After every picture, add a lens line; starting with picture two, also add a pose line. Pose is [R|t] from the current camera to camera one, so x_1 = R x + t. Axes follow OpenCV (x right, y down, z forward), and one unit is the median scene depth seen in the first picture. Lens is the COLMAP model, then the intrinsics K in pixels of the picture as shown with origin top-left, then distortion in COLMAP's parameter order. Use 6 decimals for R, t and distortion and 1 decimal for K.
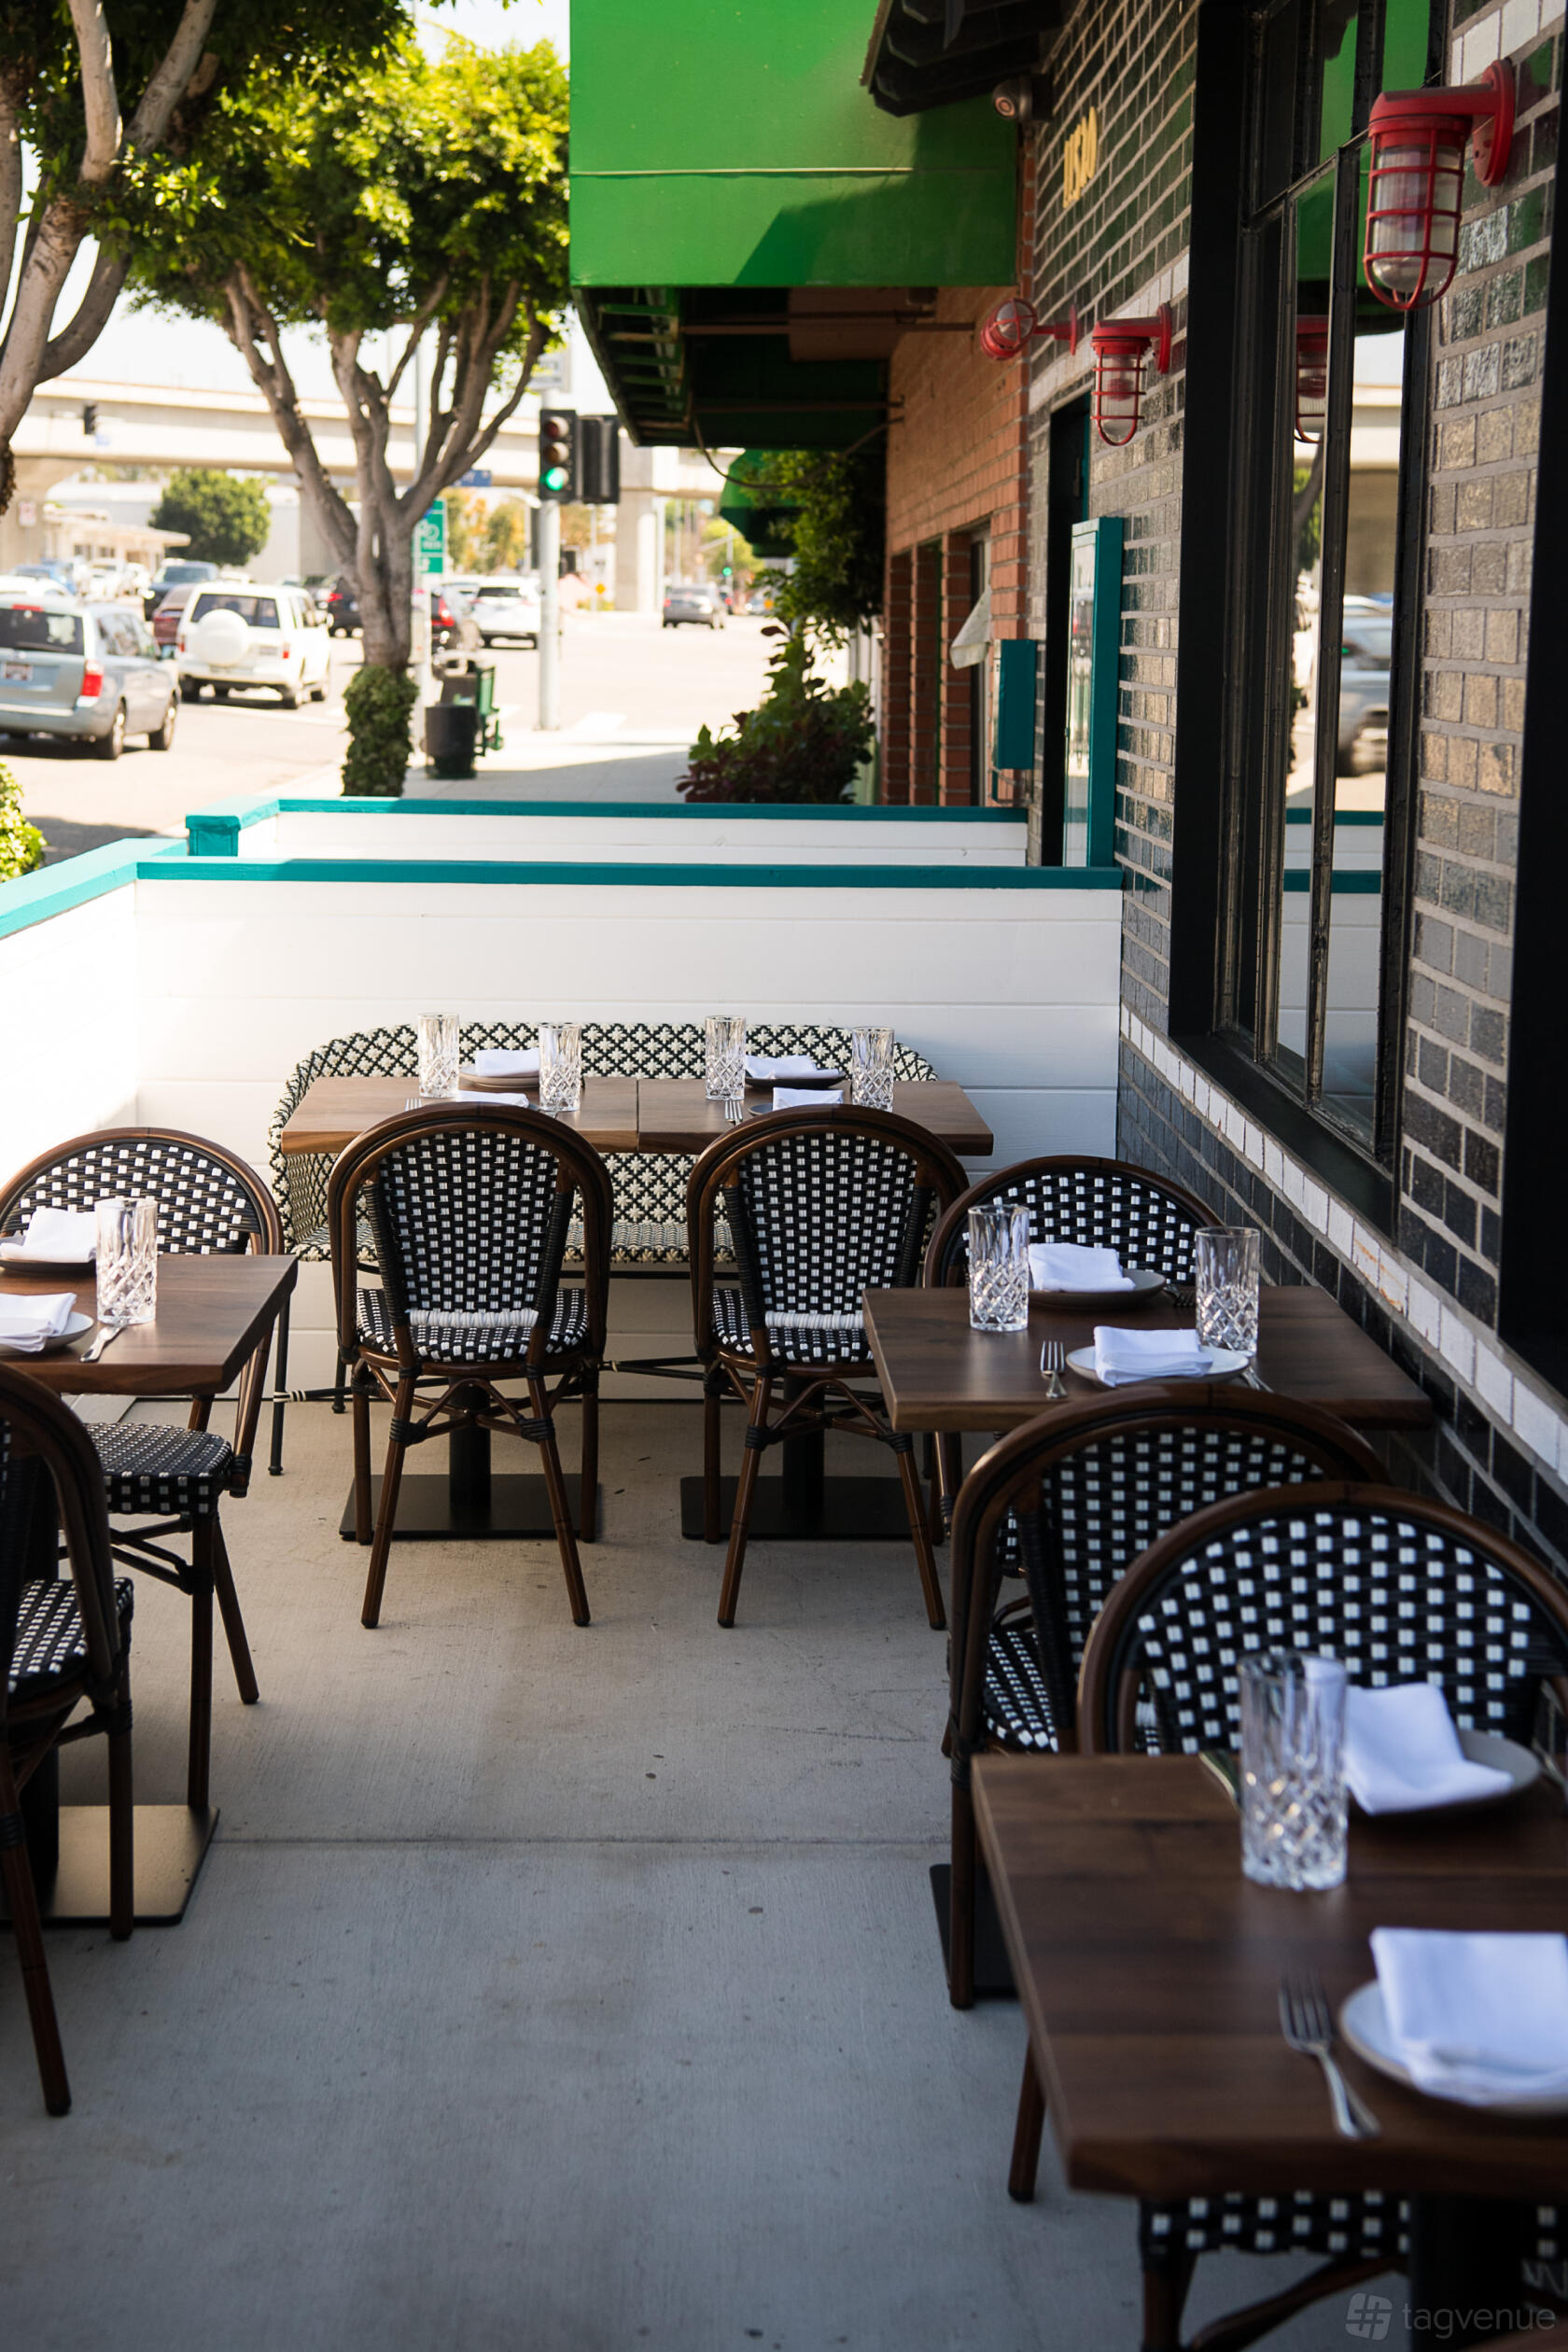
lens RADIAL K [[3683.9, 0, 681.9], [0, 3683.9, 1175.4], [0, 0, 1]] dist [0.039432, 0.015622]
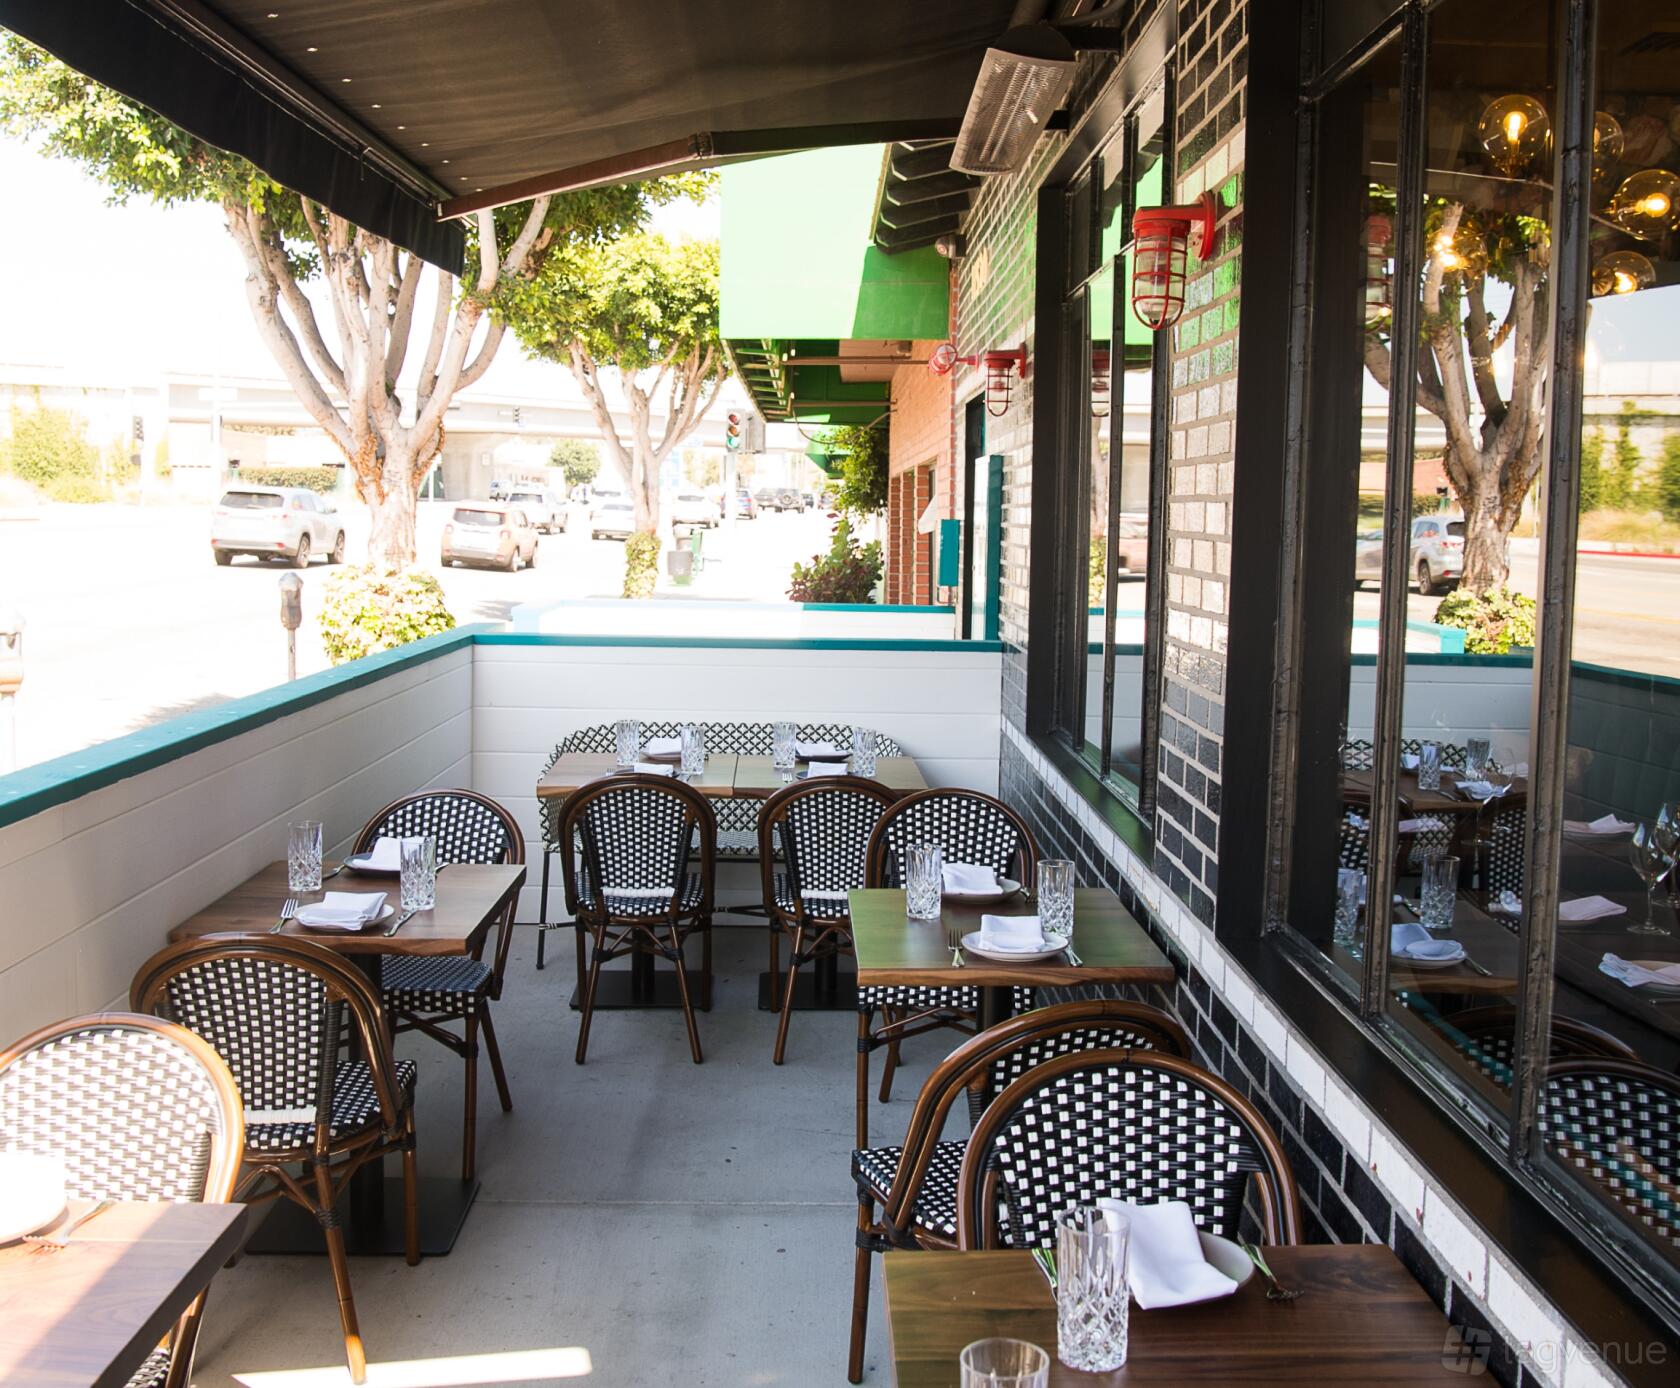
lens RADIAL K [[1808.1, 0, 840.0], [0, 1808.1, 694.0], [0, 0, 1]] dist [-0.126995, -0.262955]
pose [[0.999668, 0.005190, 0.025226, 0.018820], [-0.003974, 0.998839, -0.048013, -0.015897], [-0.025445, 0.047897, 0.998528, 0.117418]]
